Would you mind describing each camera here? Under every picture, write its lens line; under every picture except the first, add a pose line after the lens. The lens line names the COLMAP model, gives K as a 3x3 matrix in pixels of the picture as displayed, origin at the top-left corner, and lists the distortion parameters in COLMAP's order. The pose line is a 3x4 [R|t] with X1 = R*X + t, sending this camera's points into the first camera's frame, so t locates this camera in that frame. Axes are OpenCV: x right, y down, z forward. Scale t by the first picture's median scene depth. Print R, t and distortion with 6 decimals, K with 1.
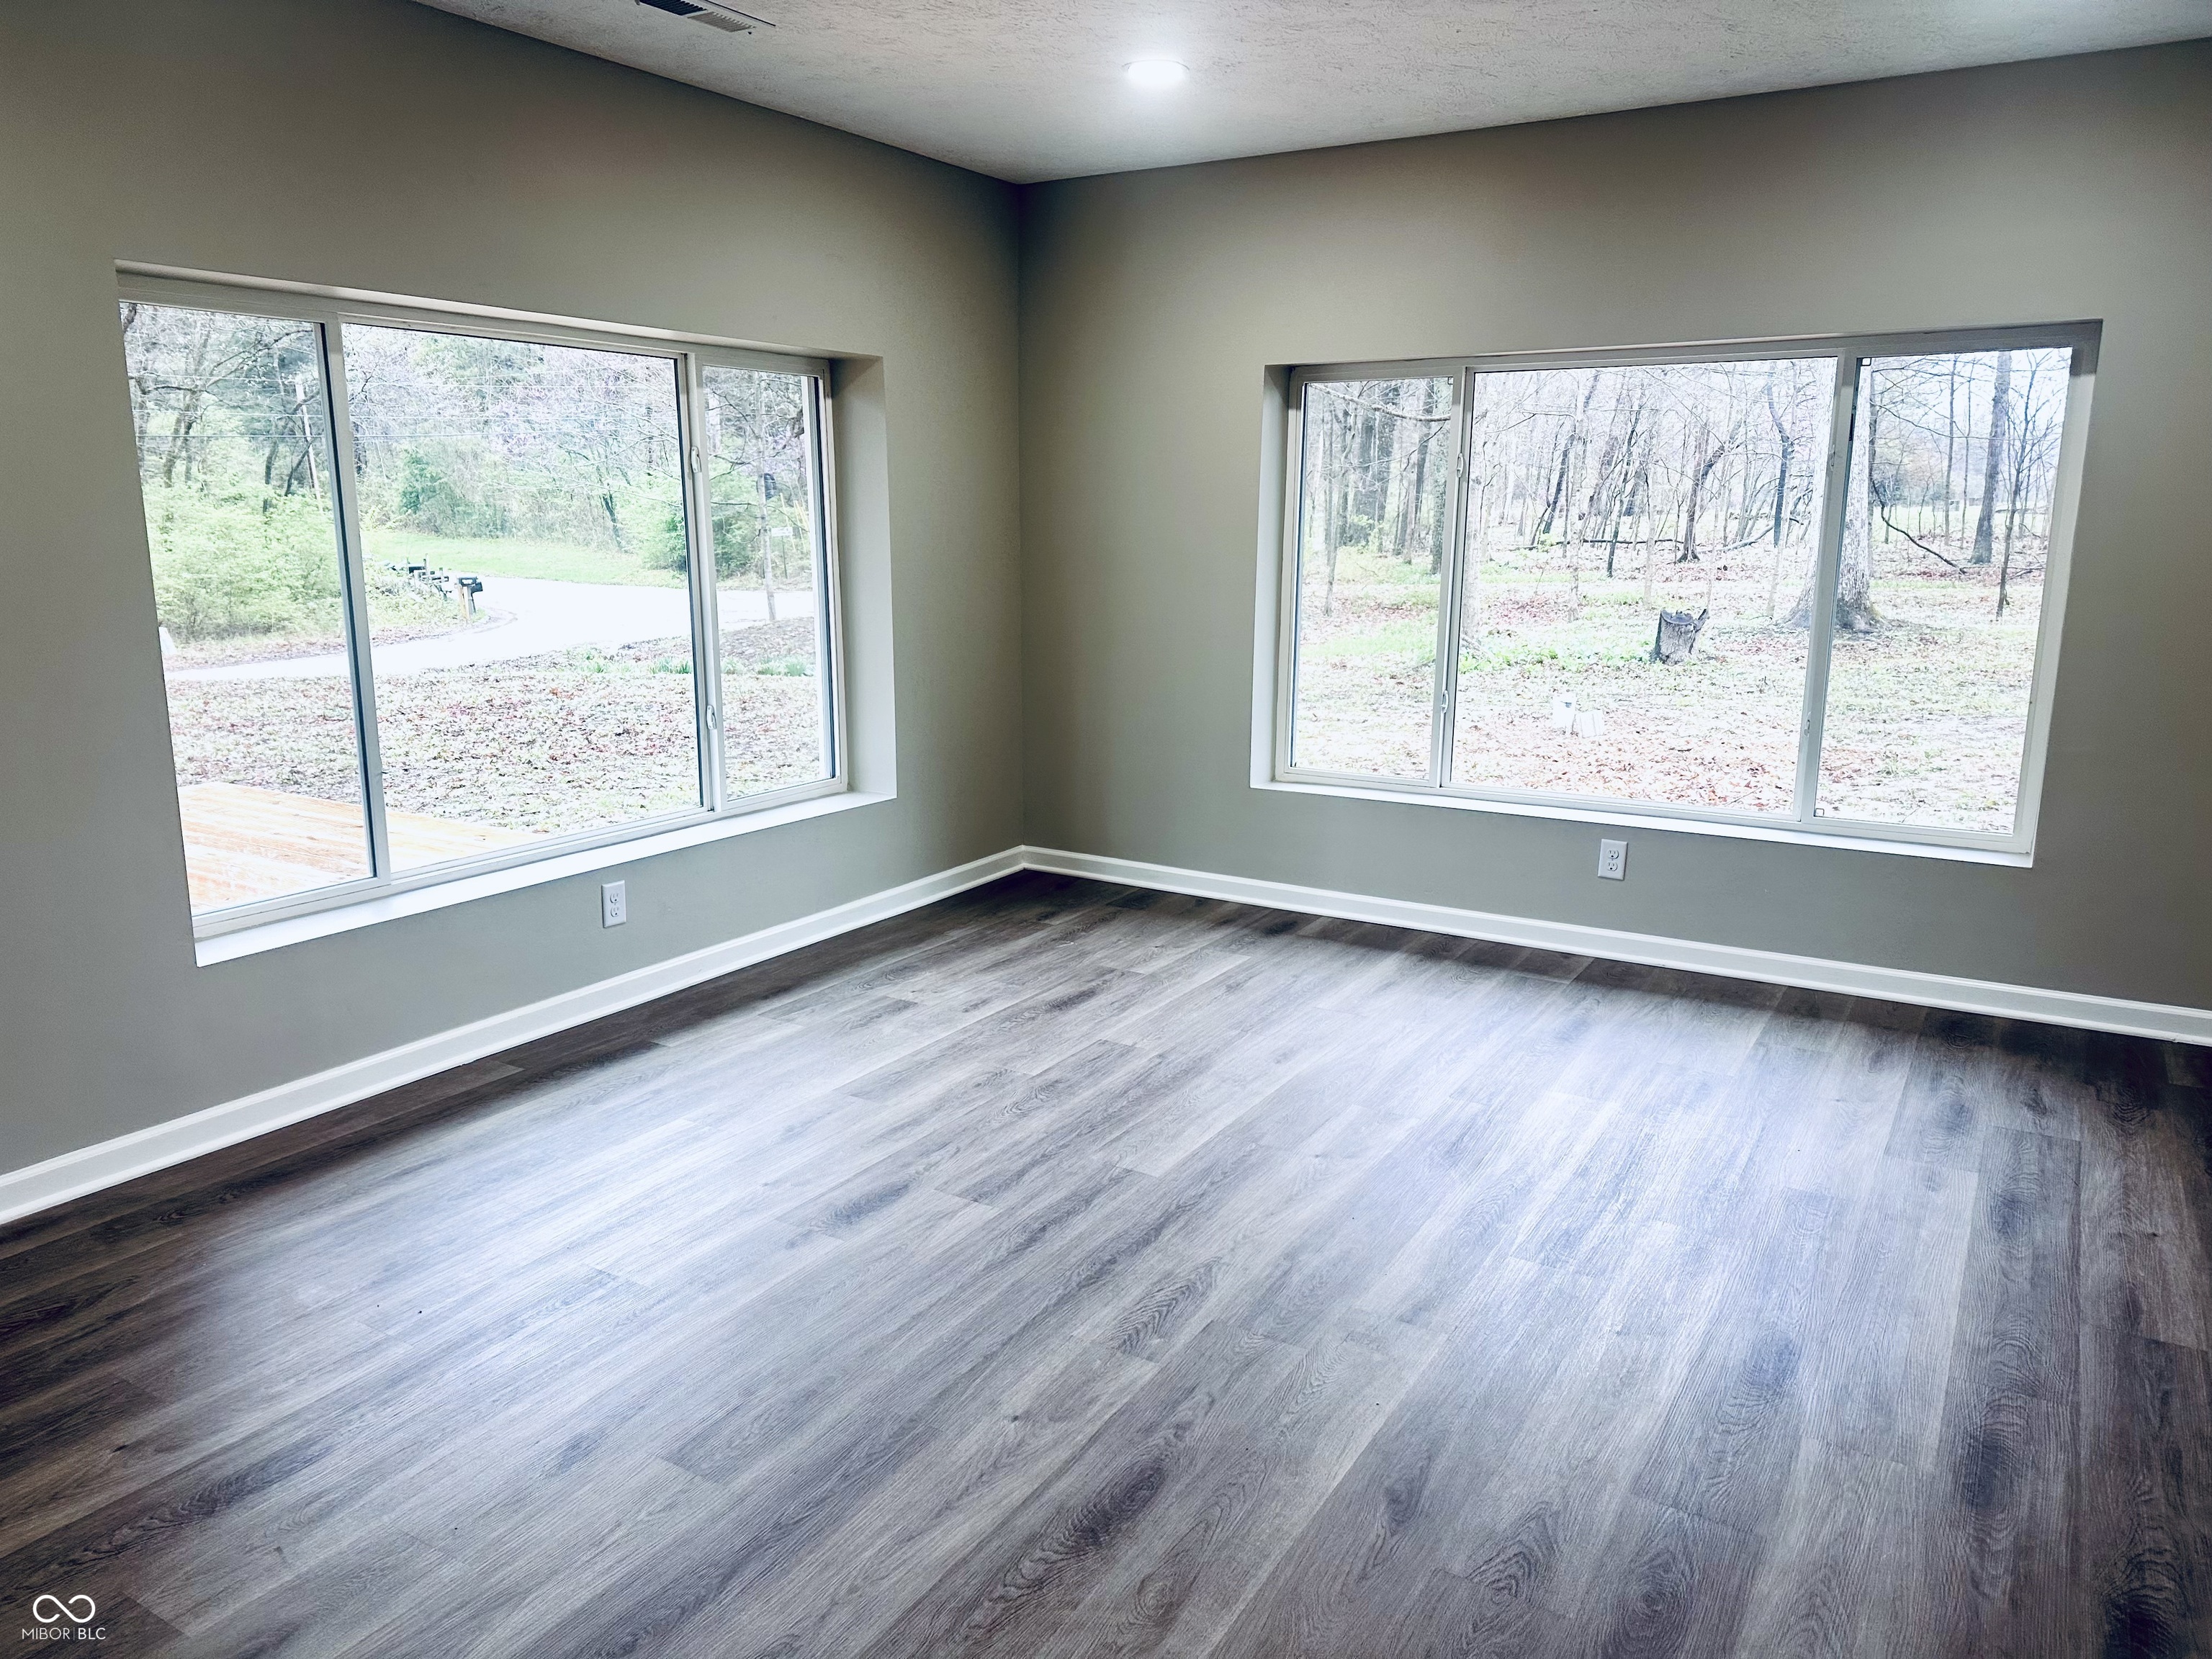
lens RADIAL K [[1555.2, 0, 1106.0], [0, 1555.2, 829.5], [0, 0, 1]] dist [0.100137, -0.148140]
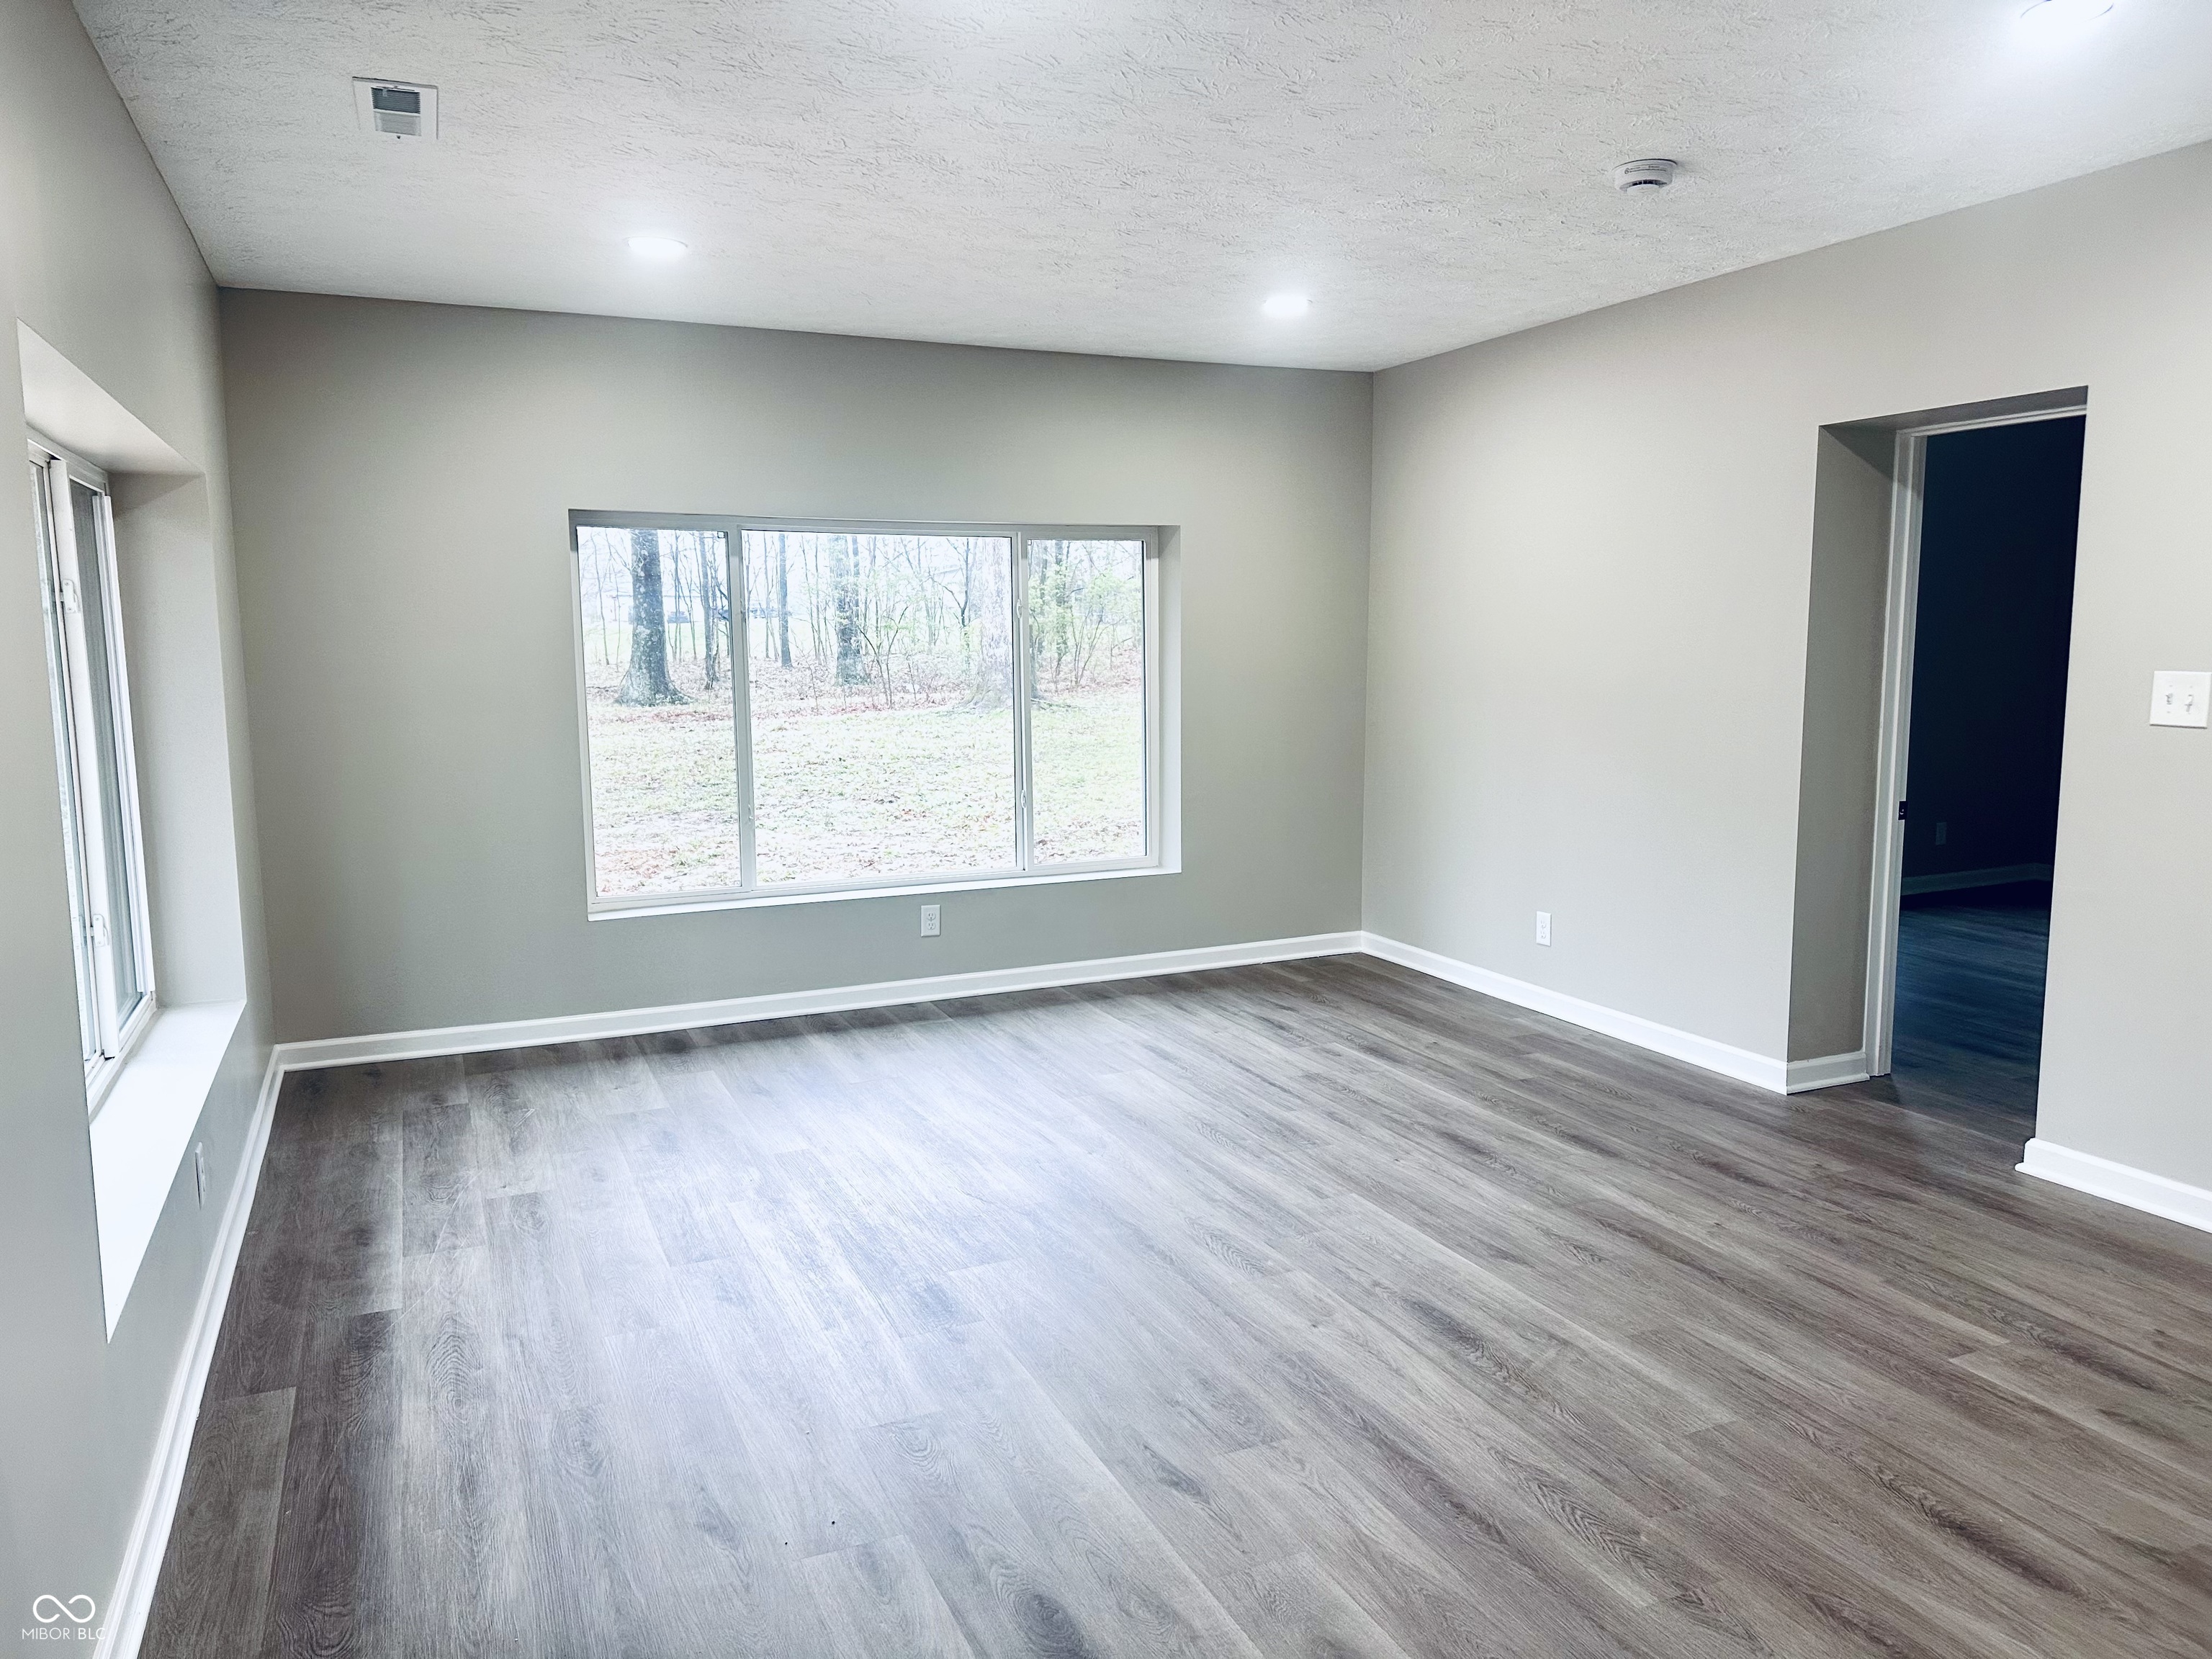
lens RADIAL K [[1555.2, 0, 1106.0], [0, 1555.2, 829.5], [0, 0, 1]] dist [0.100137, -0.148140]
pose [[0.563299, -0.114968, 0.818215, -0.621468], [0.182044, 0.983207, 0.012824, -0.043806], [-0.805949, 0.141727, 0.574769, 0.170540]]
